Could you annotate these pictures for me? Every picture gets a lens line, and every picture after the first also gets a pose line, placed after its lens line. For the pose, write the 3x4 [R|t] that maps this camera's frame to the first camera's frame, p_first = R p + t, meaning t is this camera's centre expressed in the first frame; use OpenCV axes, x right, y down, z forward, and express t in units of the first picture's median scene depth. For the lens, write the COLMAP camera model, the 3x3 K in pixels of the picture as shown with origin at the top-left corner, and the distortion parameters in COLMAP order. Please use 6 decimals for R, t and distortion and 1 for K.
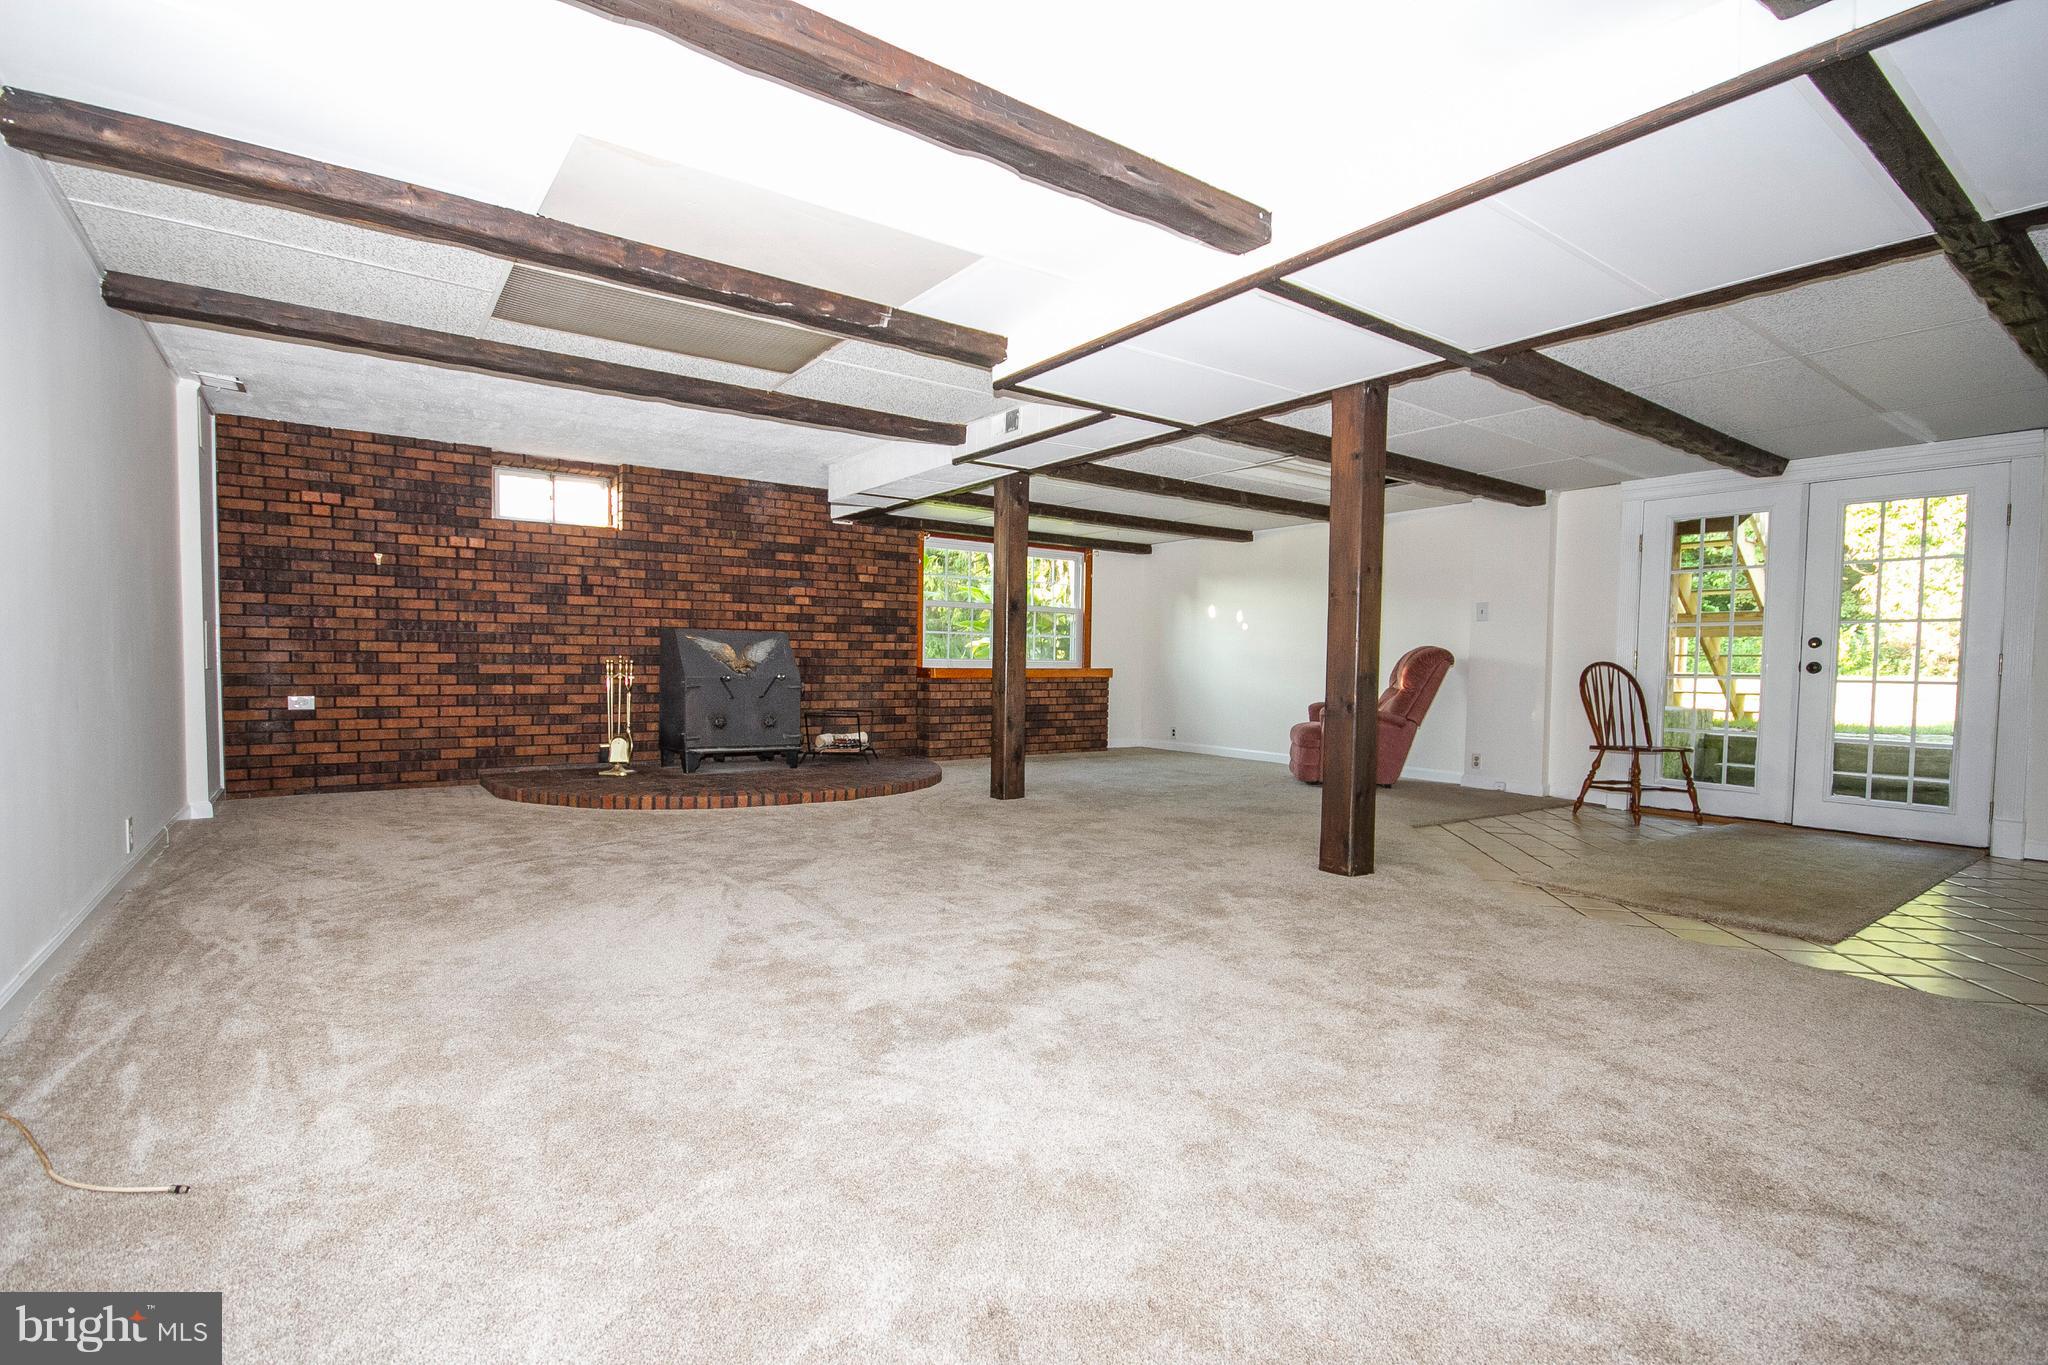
lens RADIAL K [[941.7, 0, 1027.8], [0, 941.7, 701.7], [0, 0, 1]] dist [-0.000415, -0.006682]
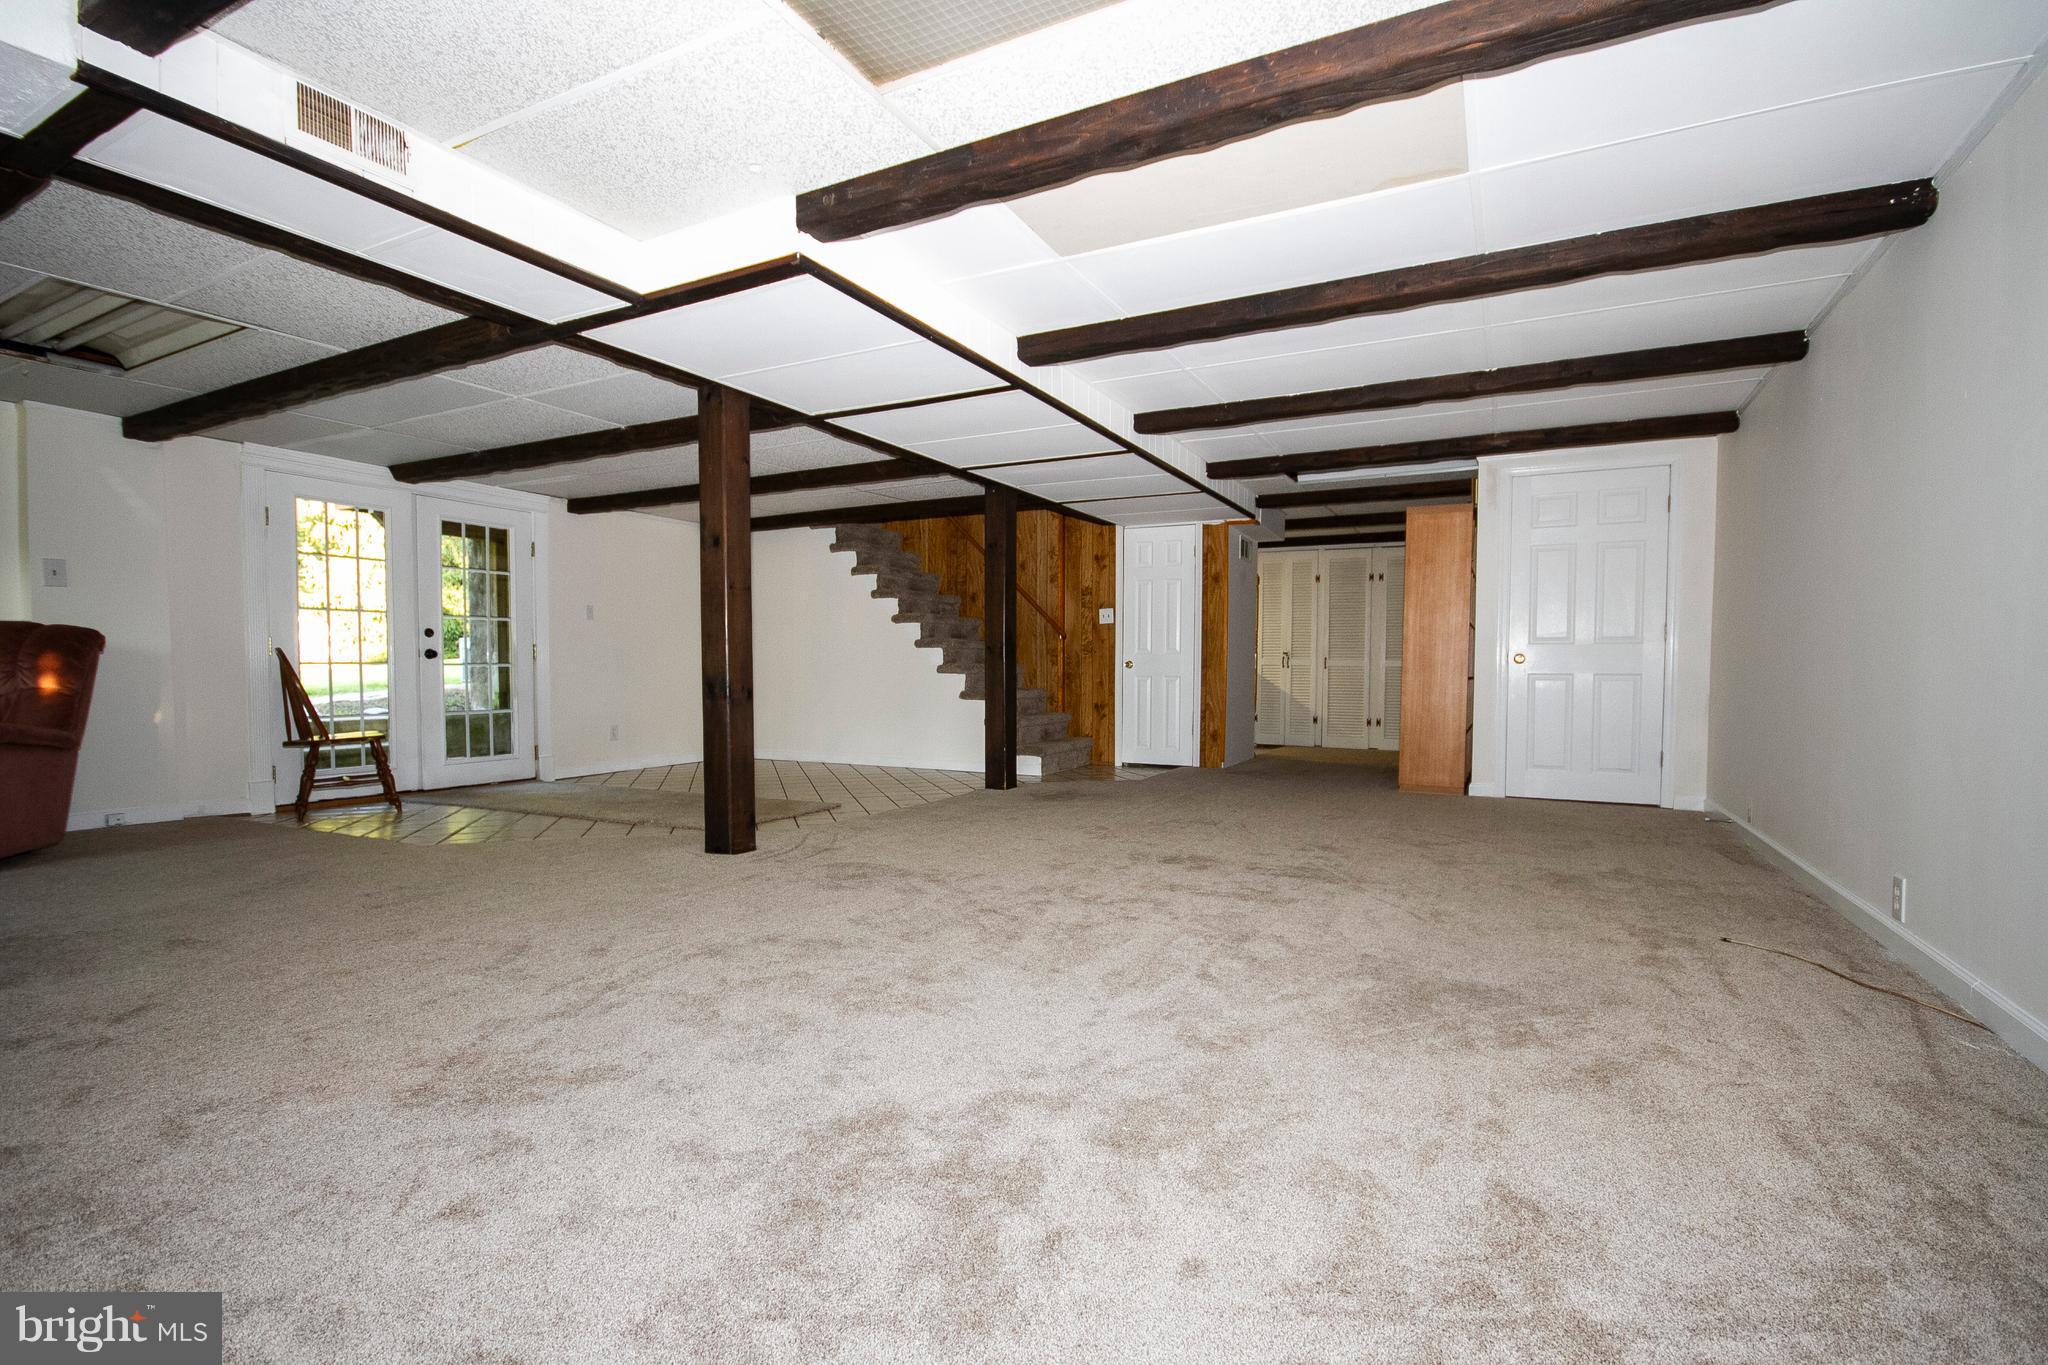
lens RADIAL K [[941.7, 0, 1027.8], [0, 941.7, 701.7], [0, 0, 1]] dist [-0.000415, -0.006682]
pose [[-0.450509, -0.051732, 0.891272, -0.565040], [0.026381, 0.997112, 0.071211, -0.040941], [-0.892382, 0.055594, -0.447843, 0.868388]]
